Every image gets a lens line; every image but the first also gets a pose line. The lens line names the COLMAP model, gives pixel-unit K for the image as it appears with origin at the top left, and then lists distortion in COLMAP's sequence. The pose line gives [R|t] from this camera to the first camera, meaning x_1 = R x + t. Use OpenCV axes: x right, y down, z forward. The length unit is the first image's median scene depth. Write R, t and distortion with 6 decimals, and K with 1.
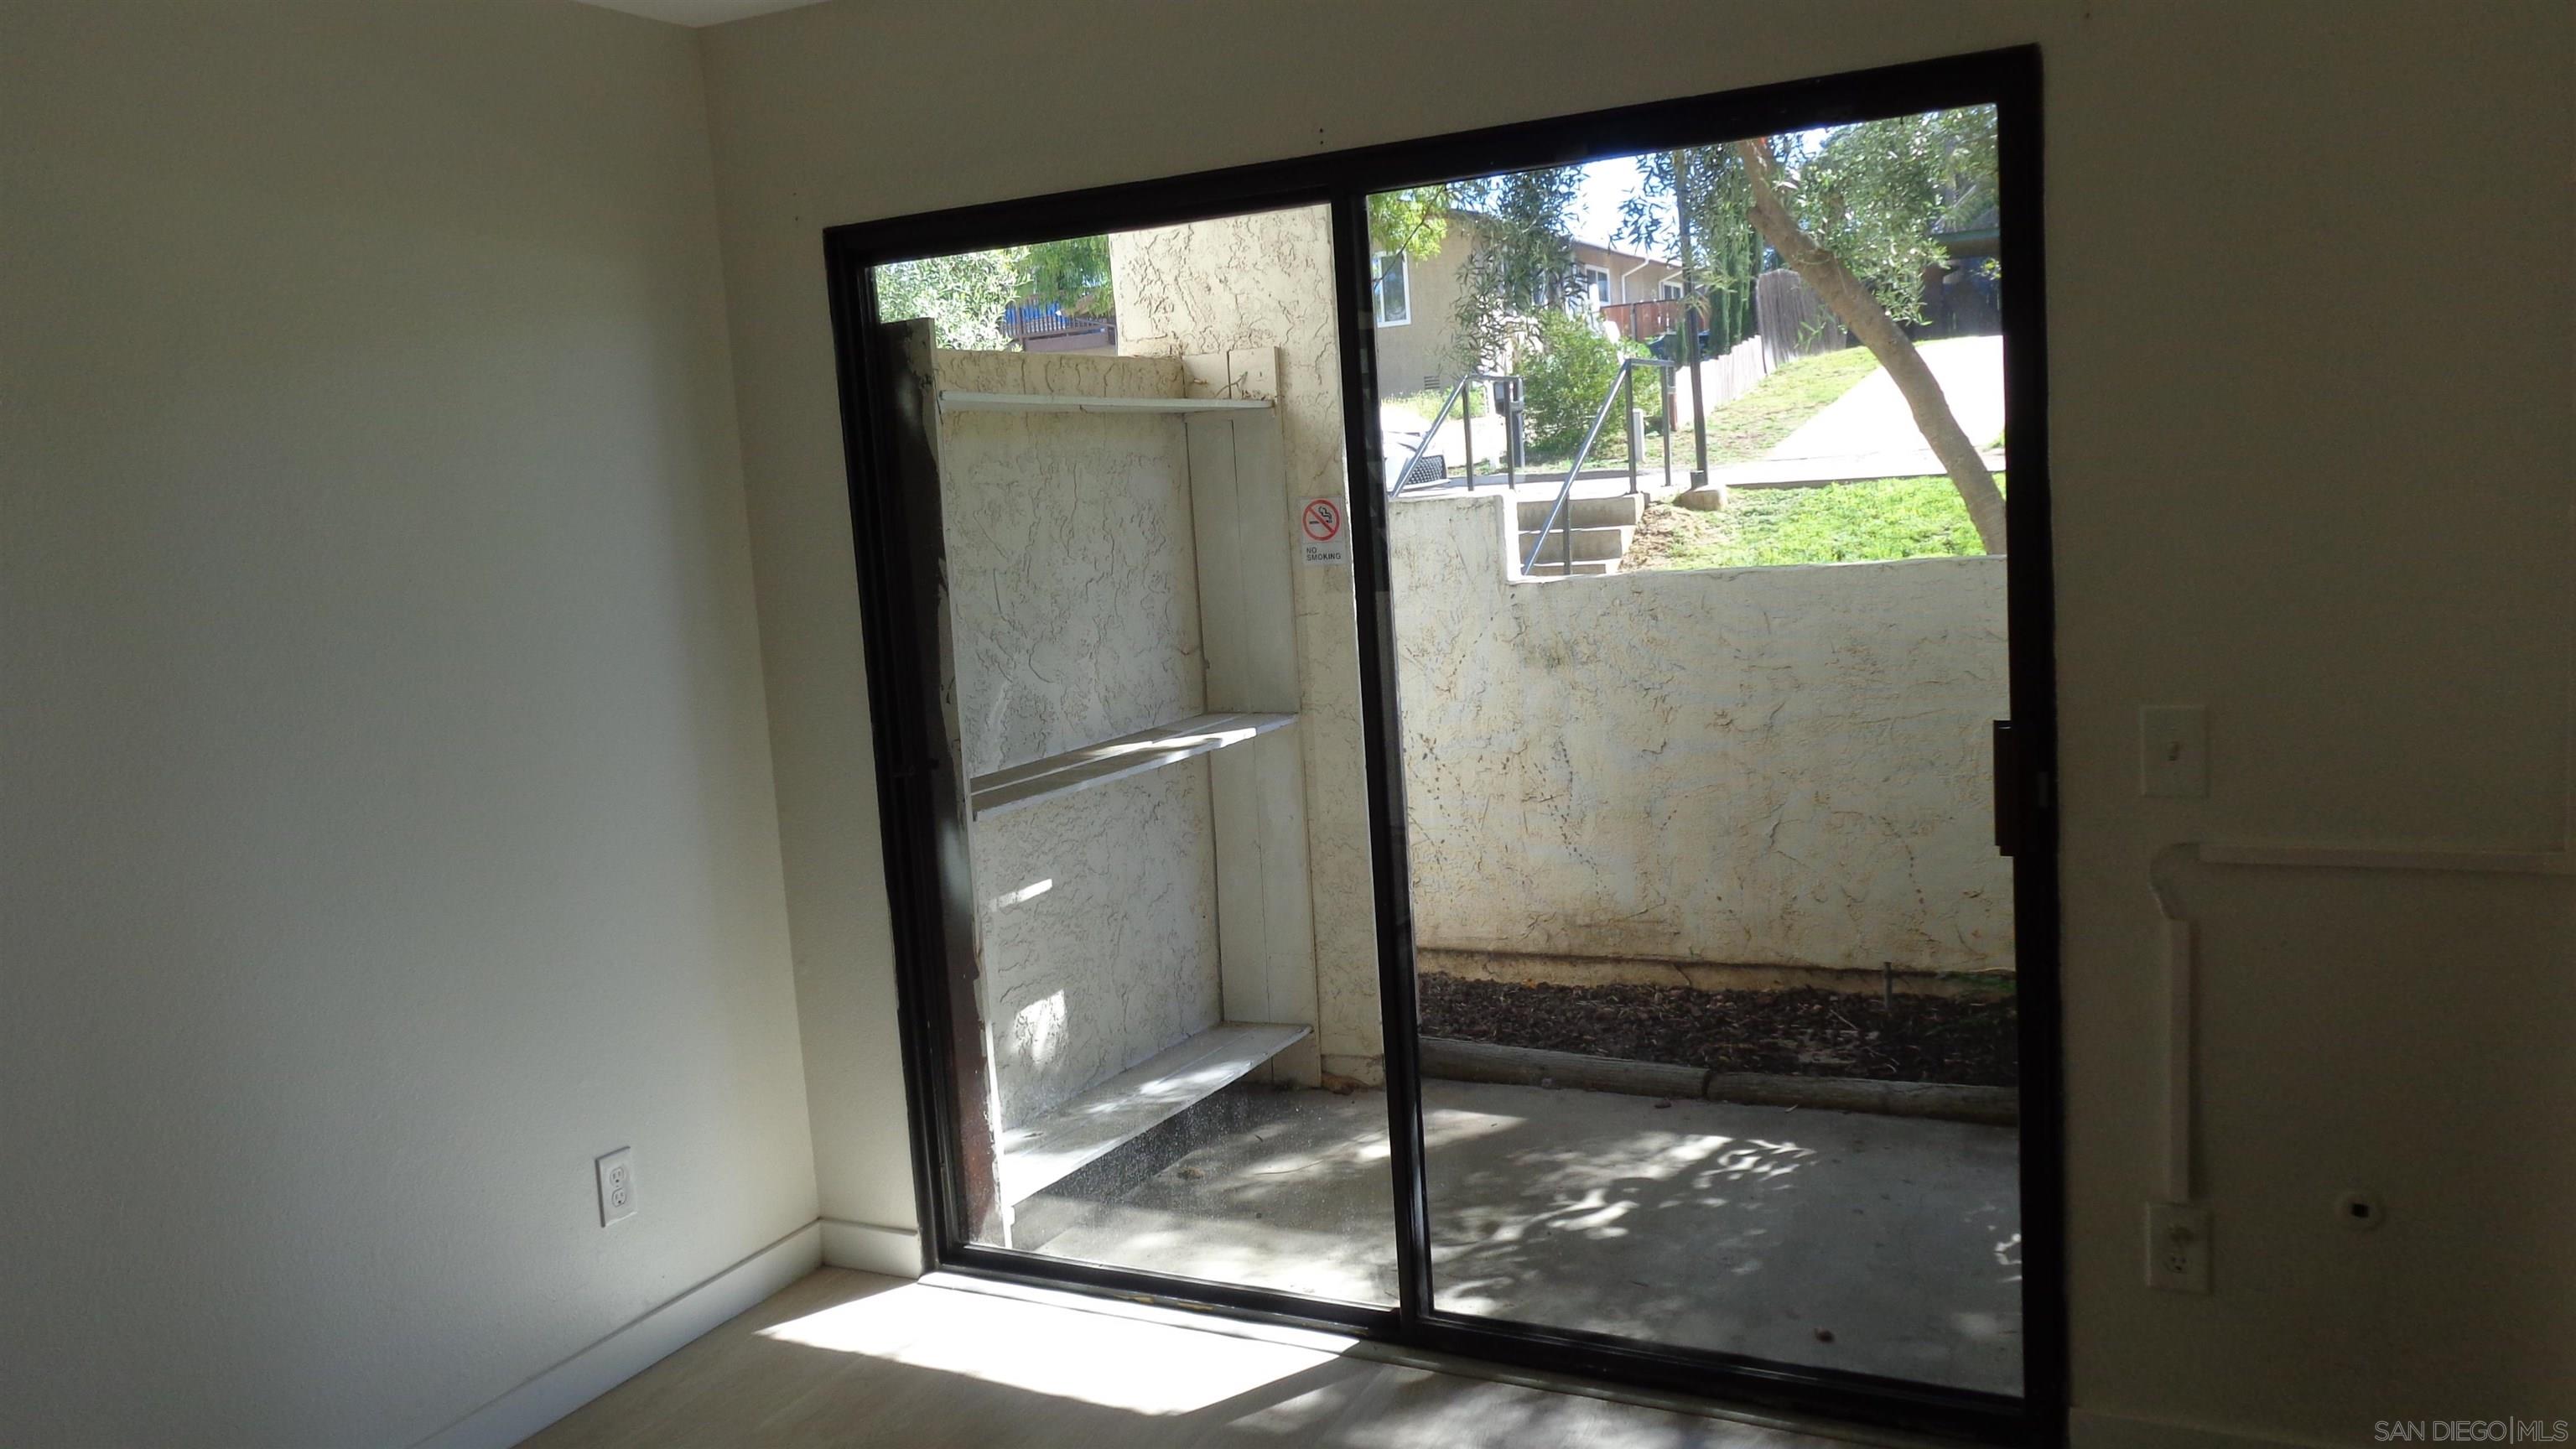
lens RADIAL K [[1922.9, 0, 1288.0], [0, 1922.9, 724.5], [0, 0, 1]] dist [-0.009534, -0.000627]
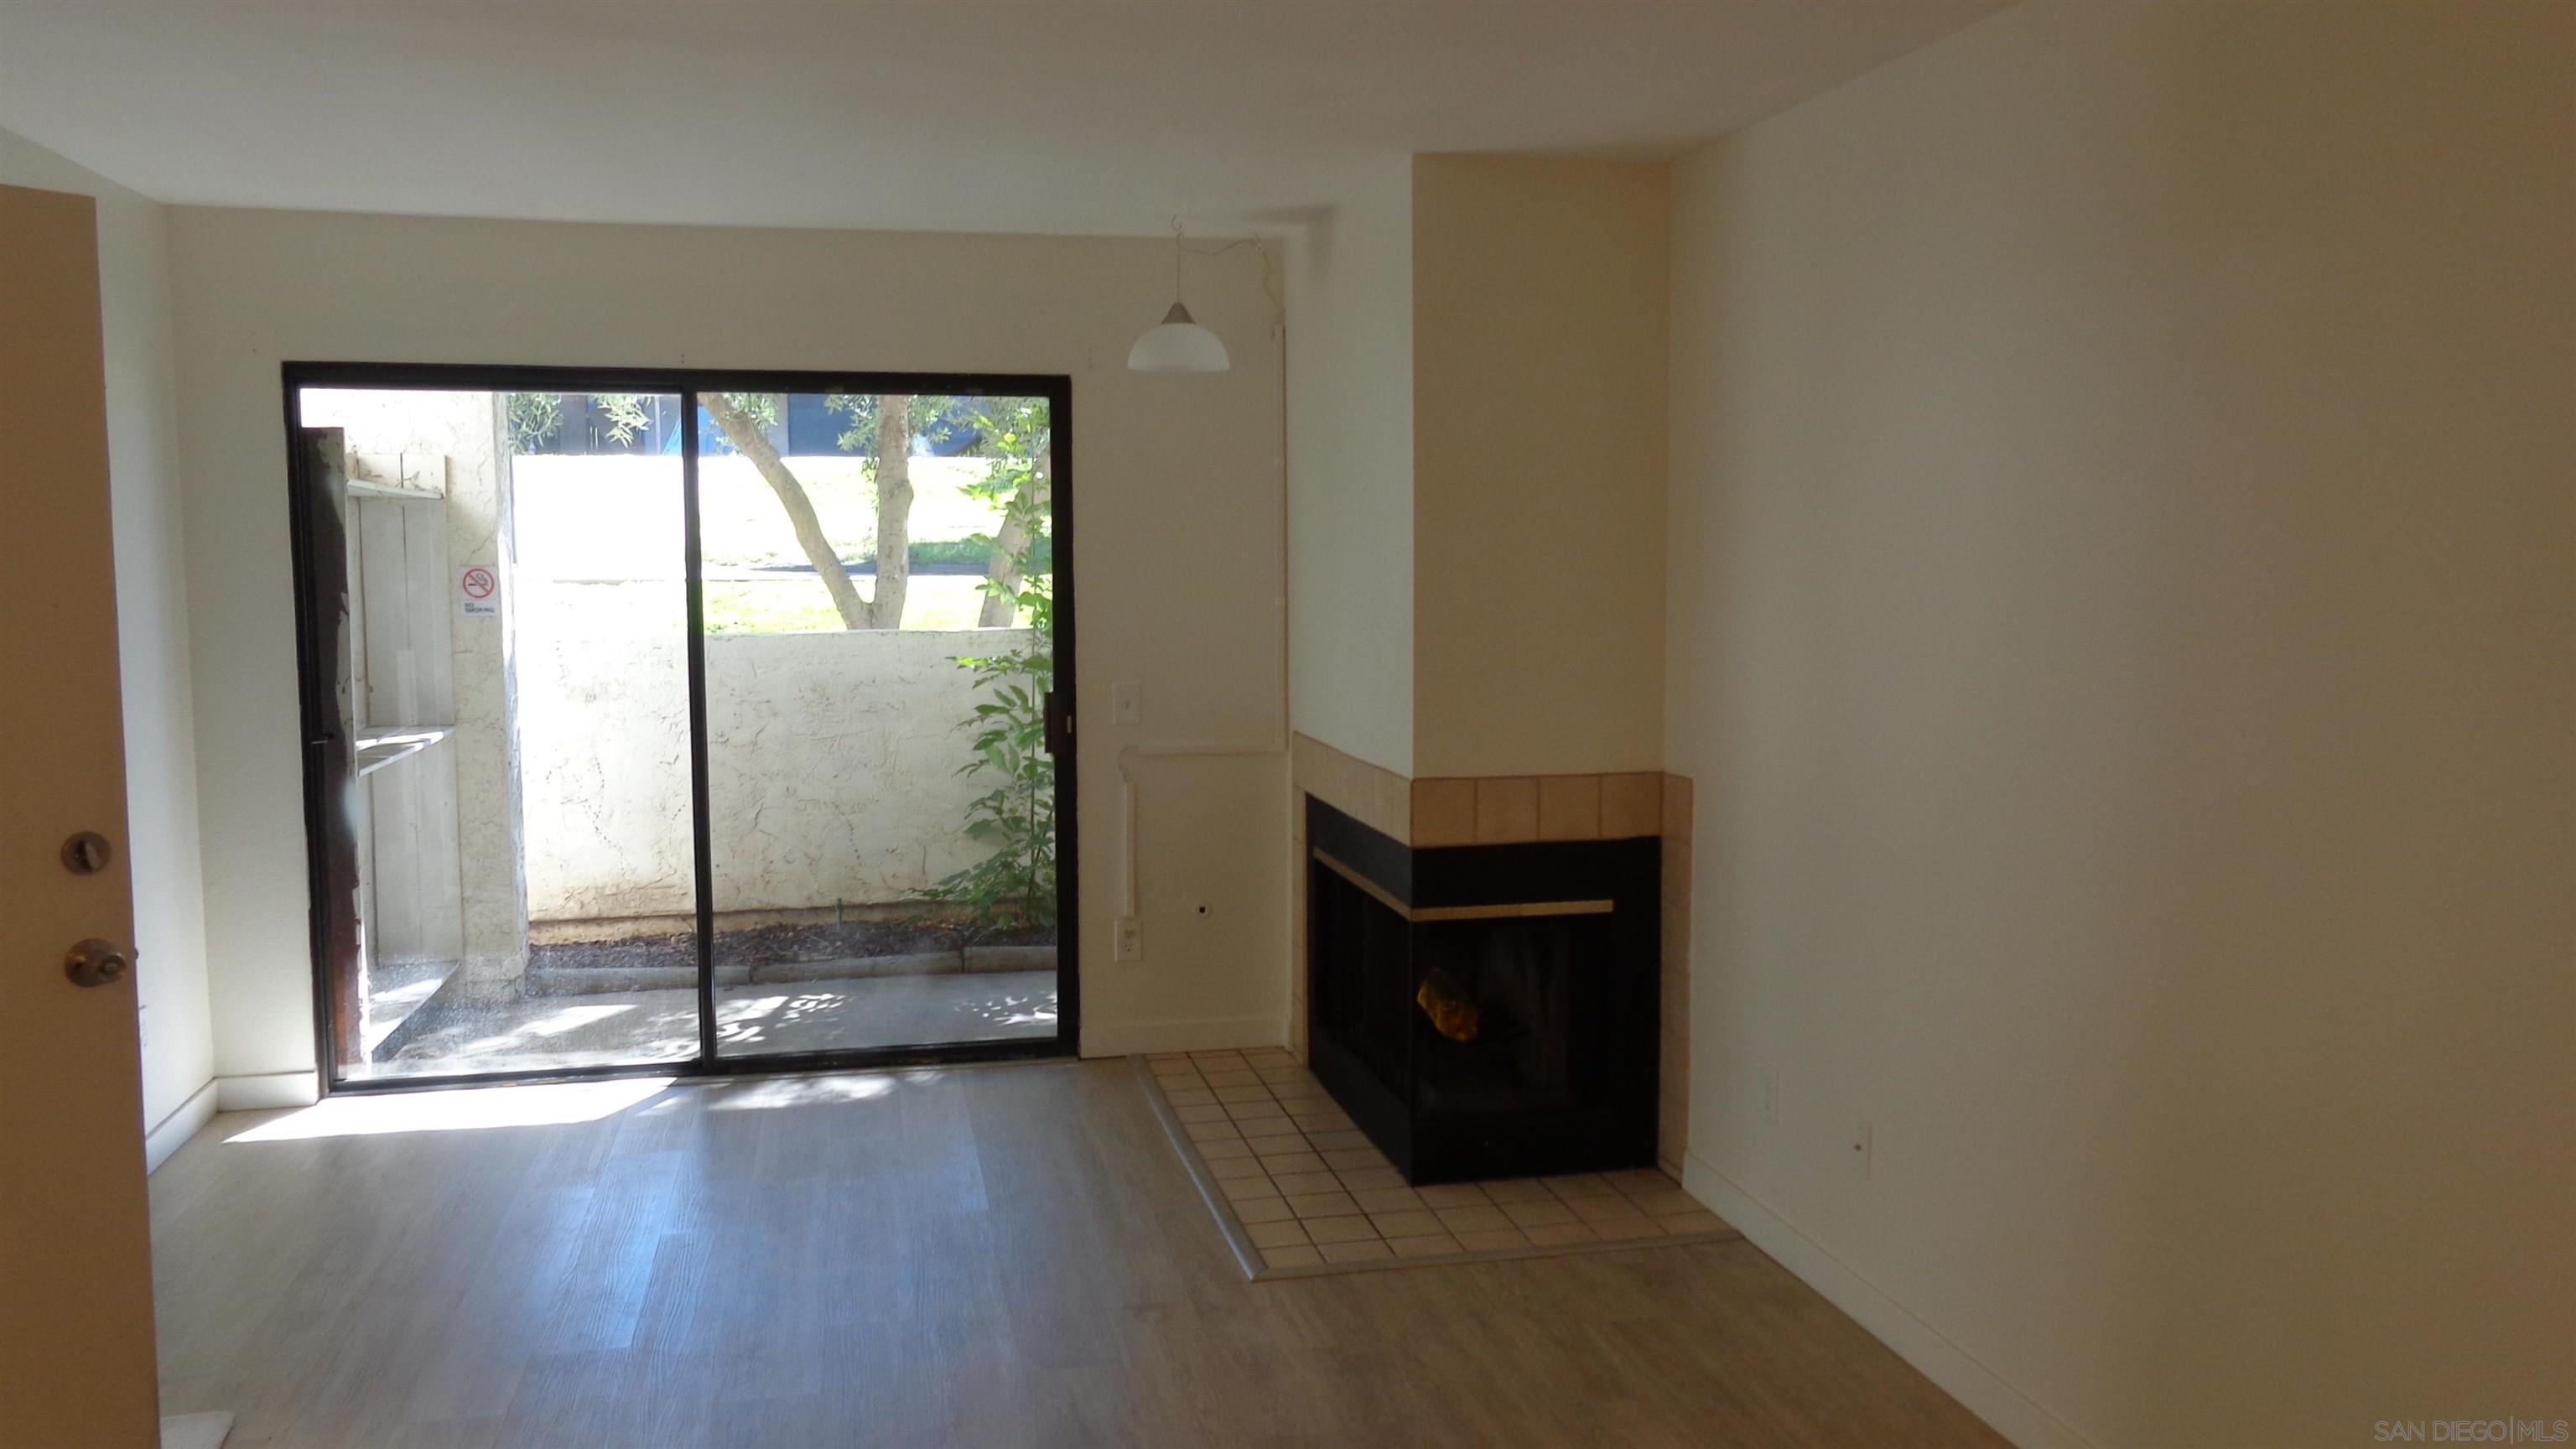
lens RADIAL K [[1922.9, 0, 1288.0], [0, 1922.9, 724.5], [0, 0, 1]] dist [-0.009534, -0.000627]
pose [[0.765947, 0.005729, 0.642878, -0.417445], [0.031075, 0.998462, -0.045921, 0.074427], [-0.642152, 0.055151, 0.764591, -0.408800]]
